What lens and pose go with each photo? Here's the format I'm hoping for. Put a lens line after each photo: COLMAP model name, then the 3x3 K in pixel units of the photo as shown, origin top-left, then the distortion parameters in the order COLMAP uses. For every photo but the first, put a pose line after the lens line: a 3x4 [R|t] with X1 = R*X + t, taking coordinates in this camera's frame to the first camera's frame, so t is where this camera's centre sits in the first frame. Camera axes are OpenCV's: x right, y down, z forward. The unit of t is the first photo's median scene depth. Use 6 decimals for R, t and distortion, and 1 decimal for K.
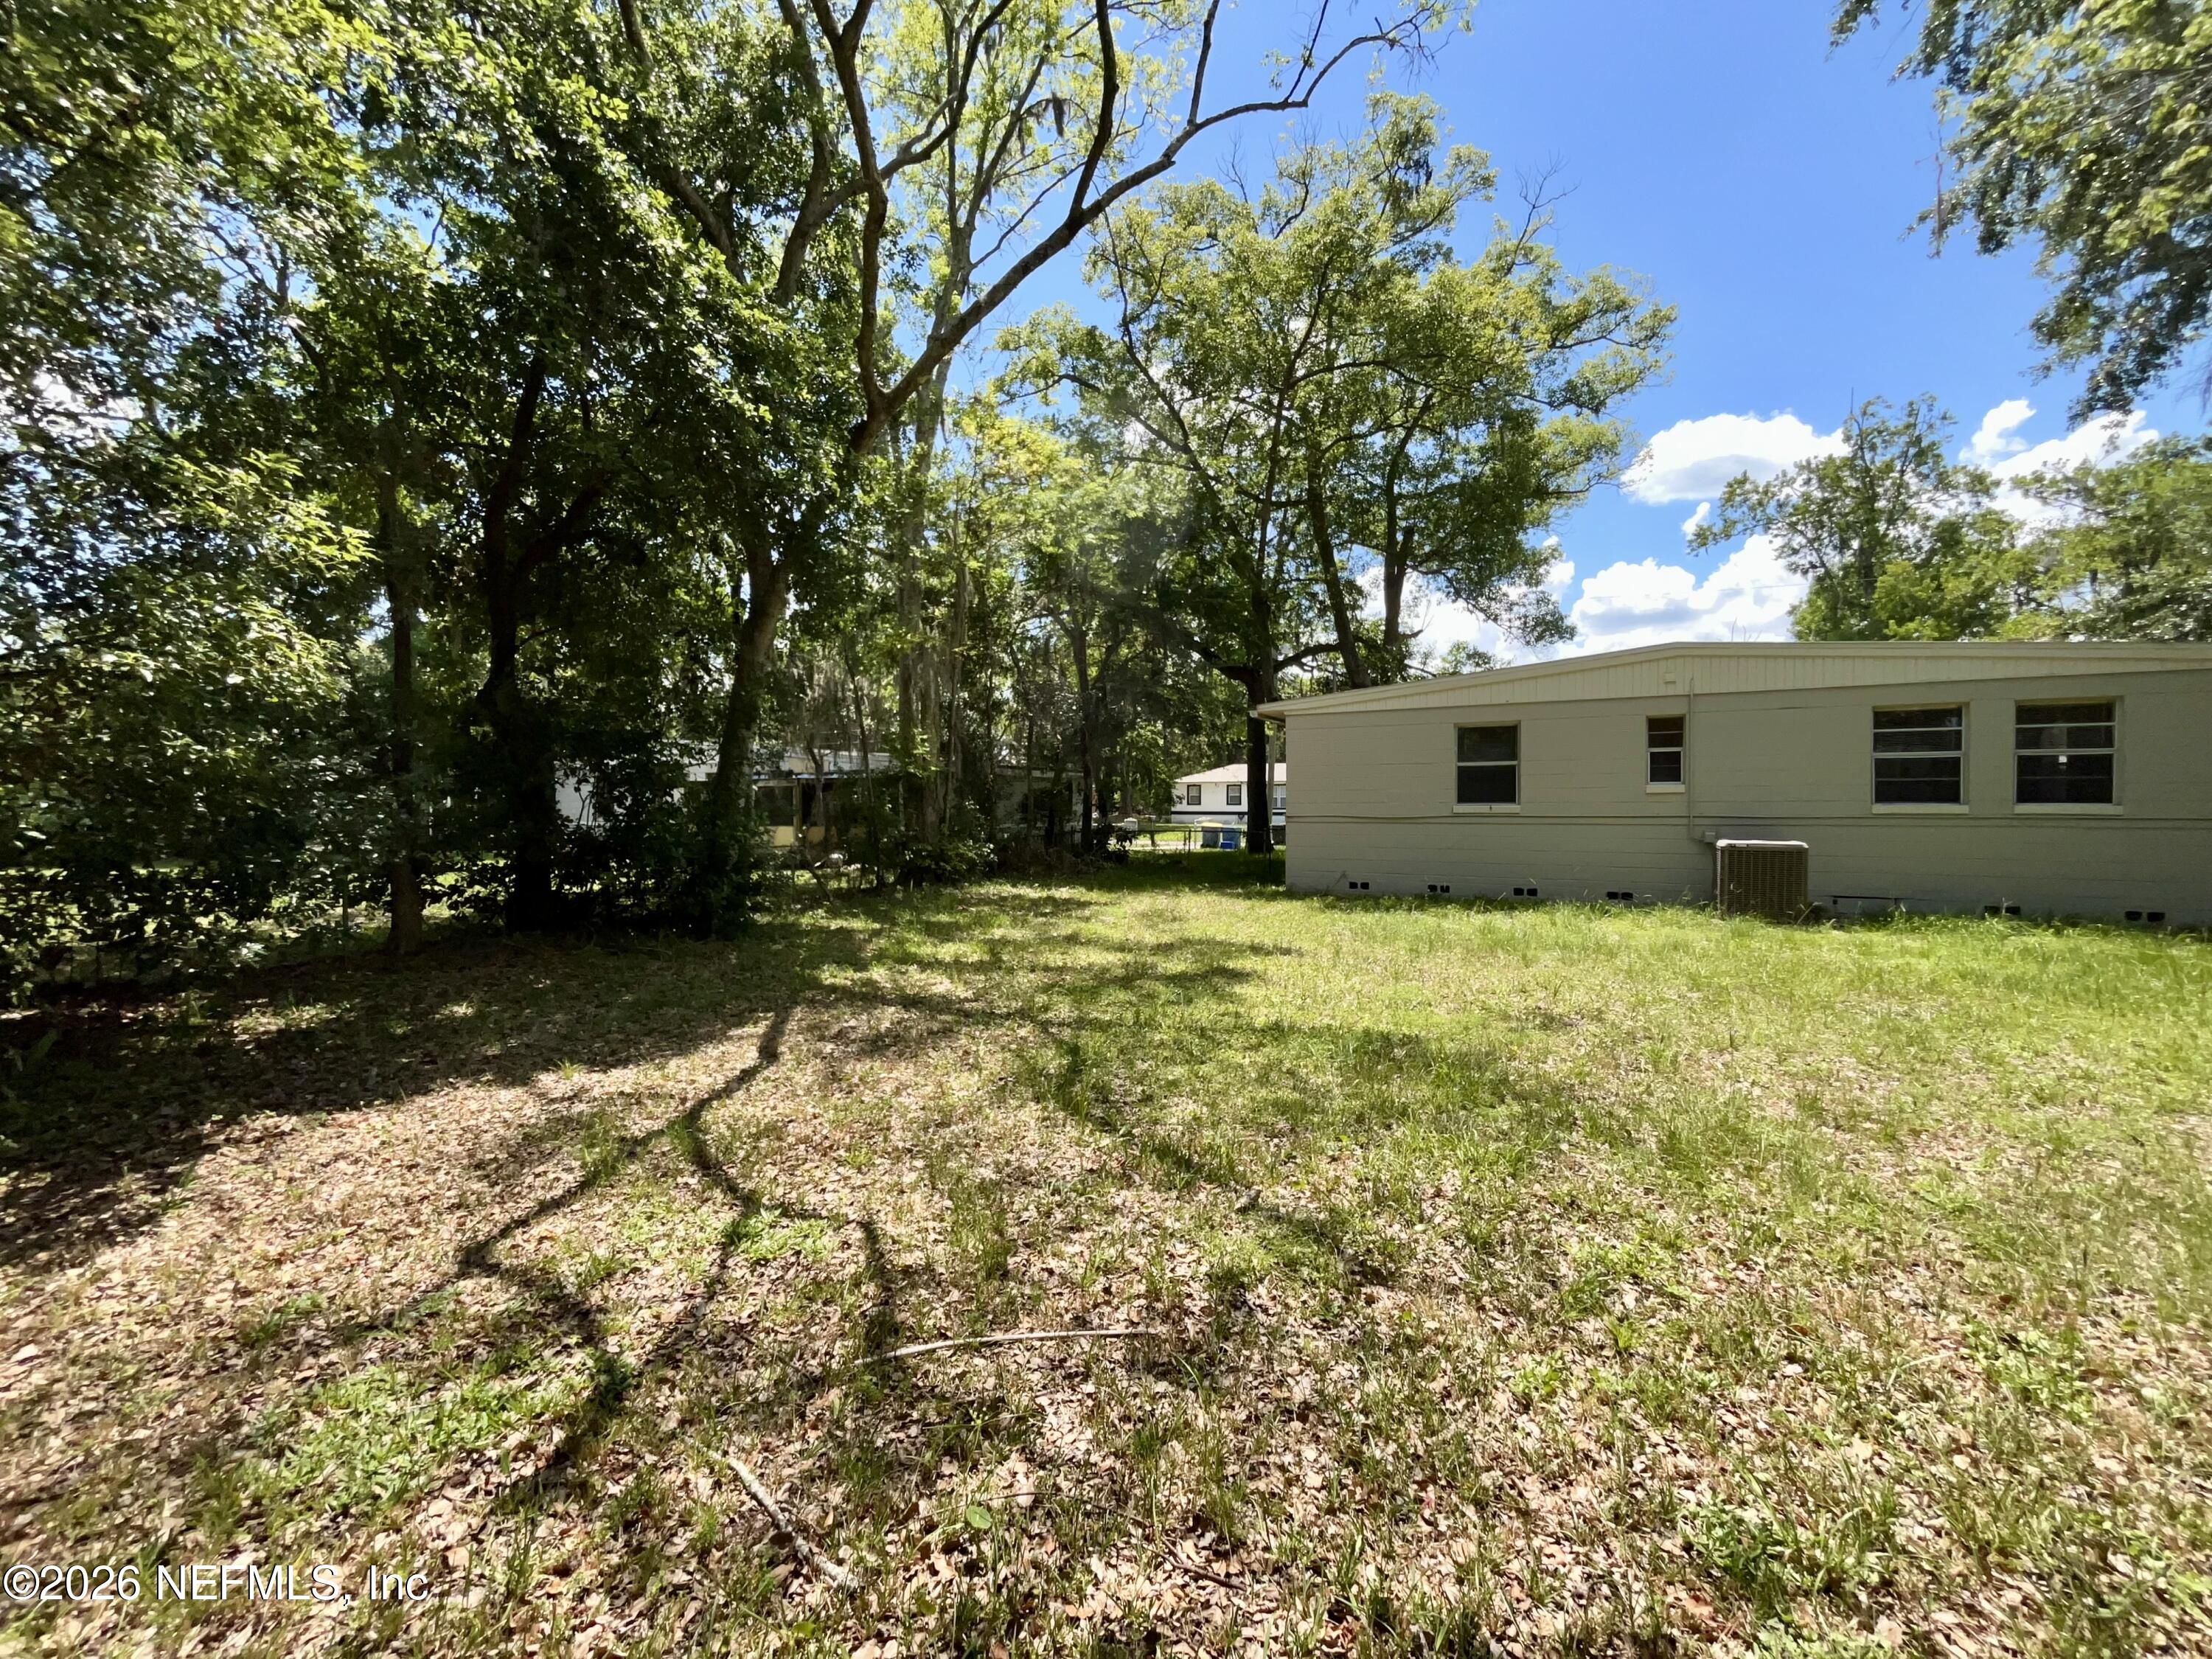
lens RADIAL K [[897.0, 0, 1103.7], [0, 897.0, 825.2], [0, 0, 1]] dist [-0.003247, 0.000438]
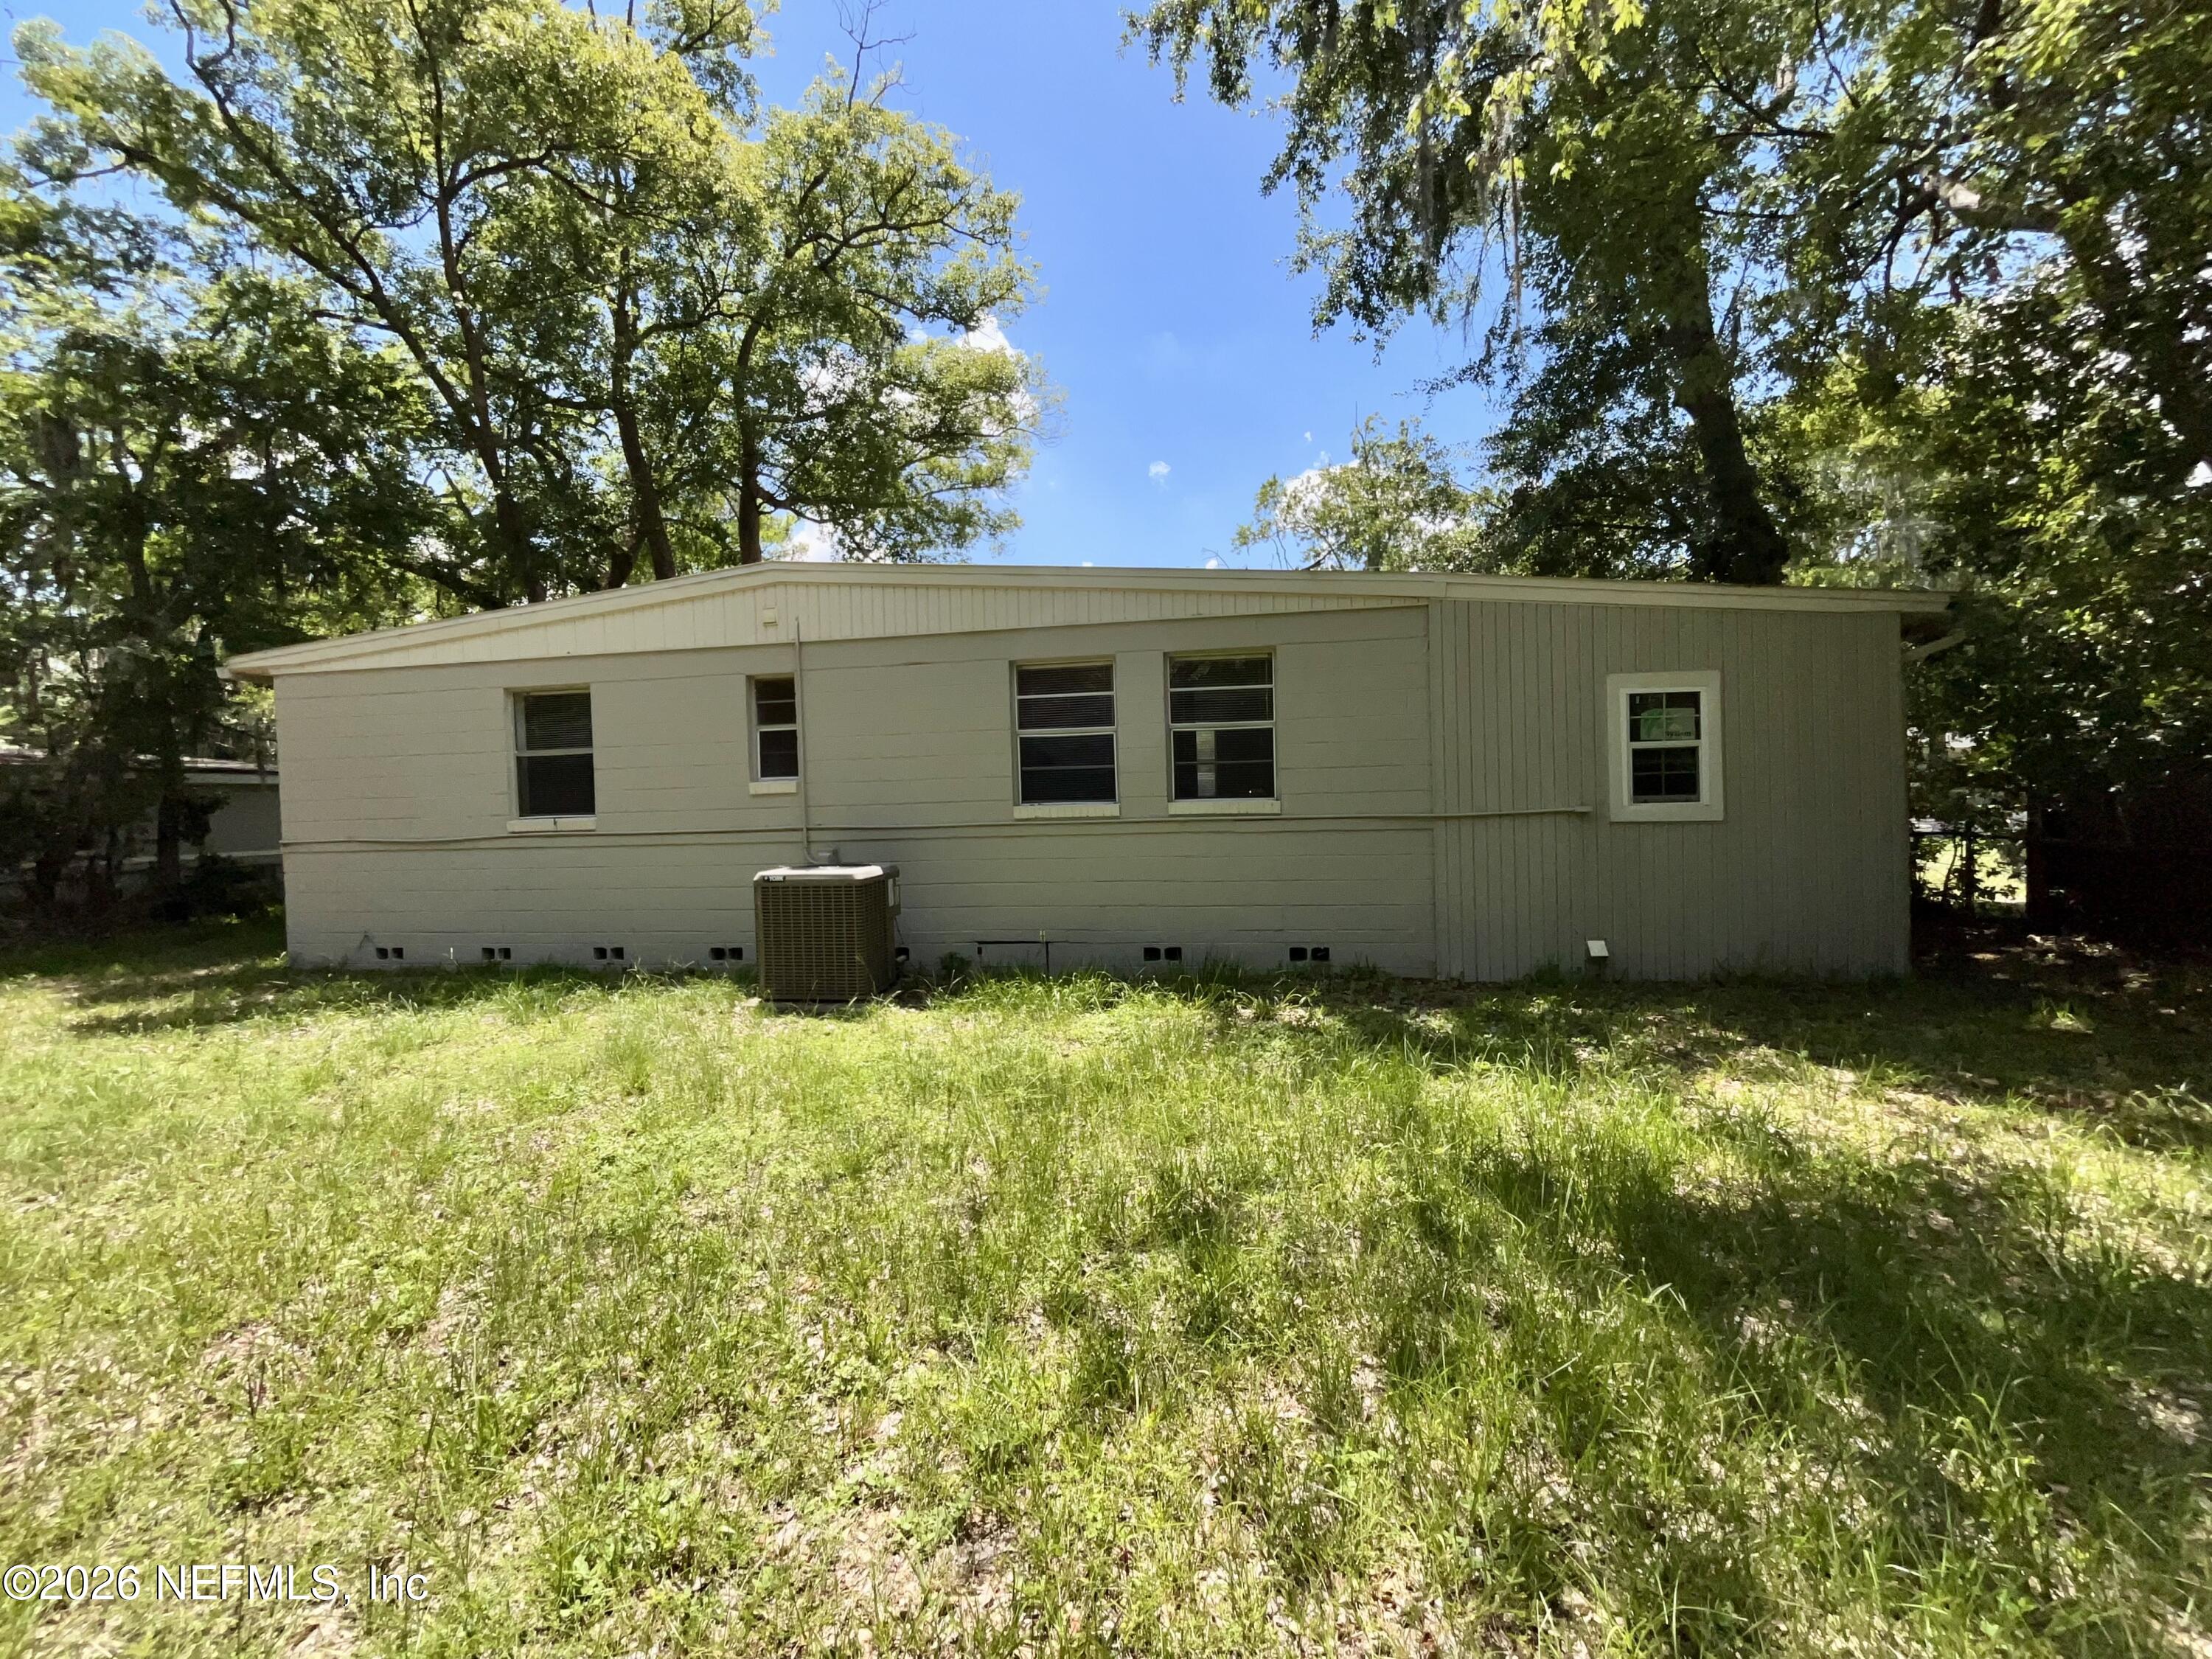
lens RADIAL K [[897.0, 0, 1105.2], [0, 897.0, 824.8], [0, 0, 1]] dist [-0.003247, 0.000438]
pose [[0.947130, -0.031564, 0.319295, 0.848902], [0.032268, 0.999474, 0.003088, -0.010162], [-0.319225, 0.007379, 0.947650, 0.398736]]
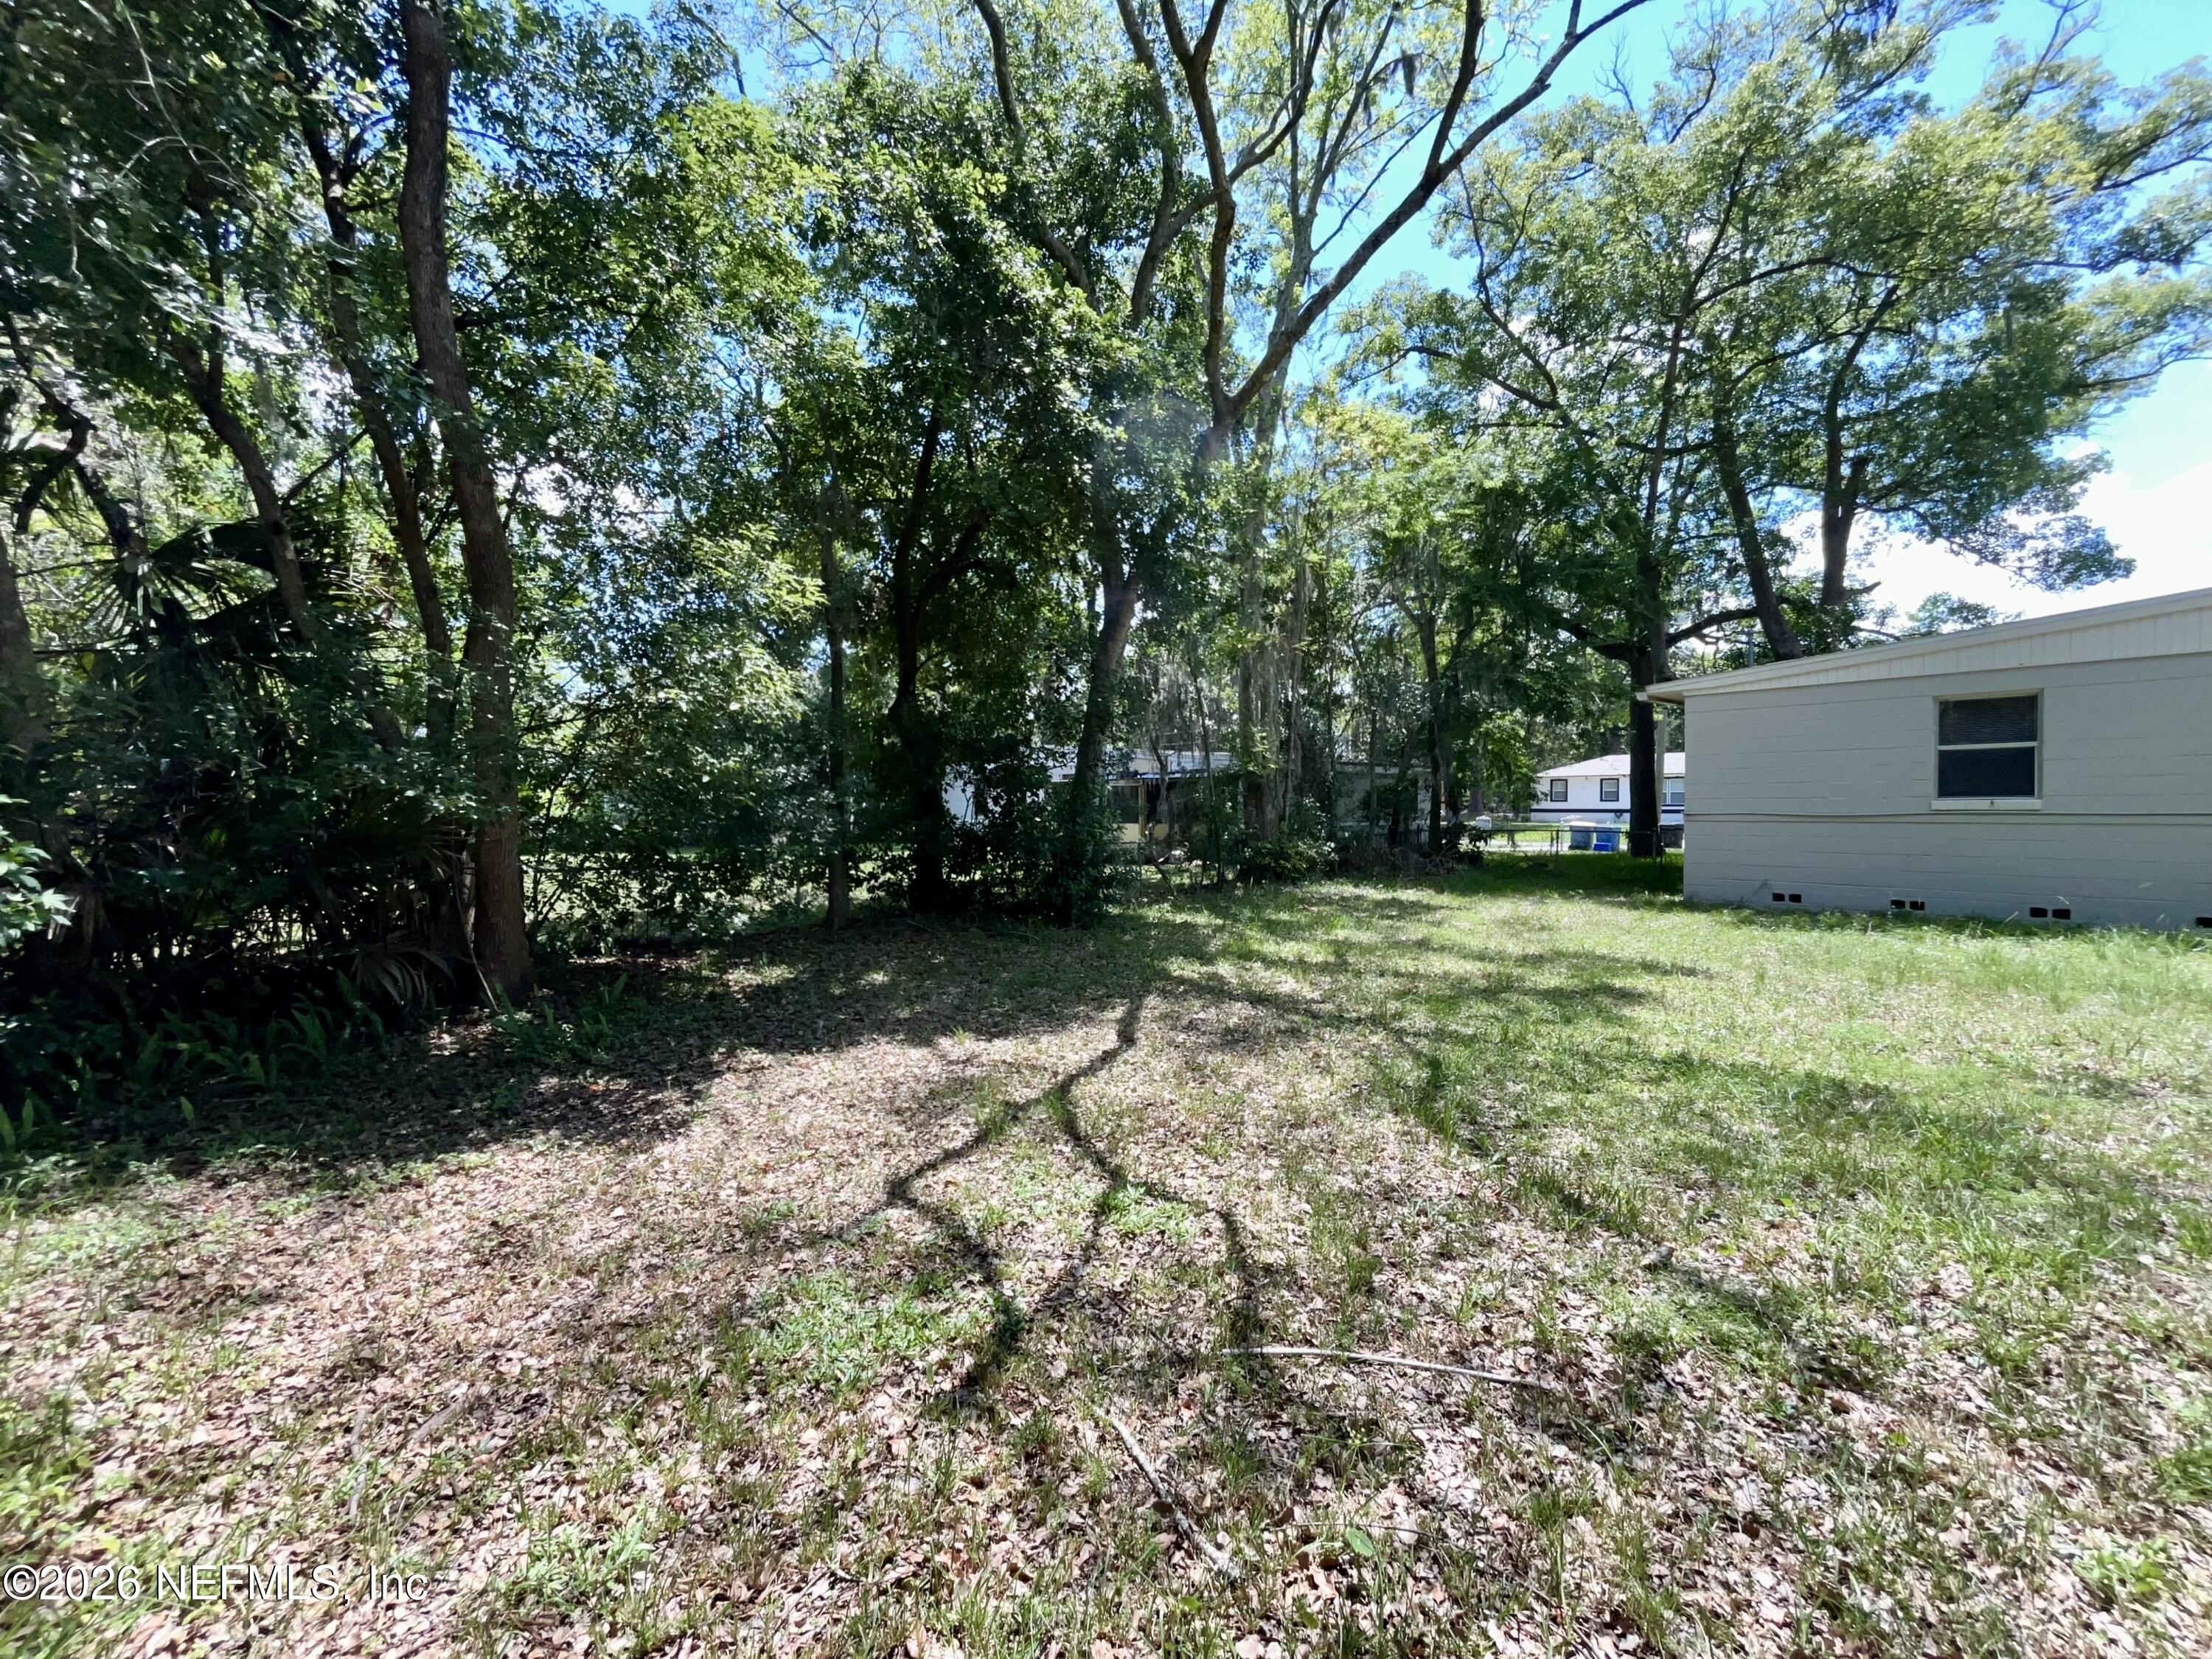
lens RADIAL K [[897.0, 0, 1103.2], [0, 897.0, 824.4], [0, 0, 1]] dist [-0.003247, 0.000438]
pose [[0.933026, 0.003371, -0.359794, -0.011149], [-0.002872, 0.999994, 0.001921, 0.000146], [0.359799, -0.000759, 0.933030, 0.000771]]
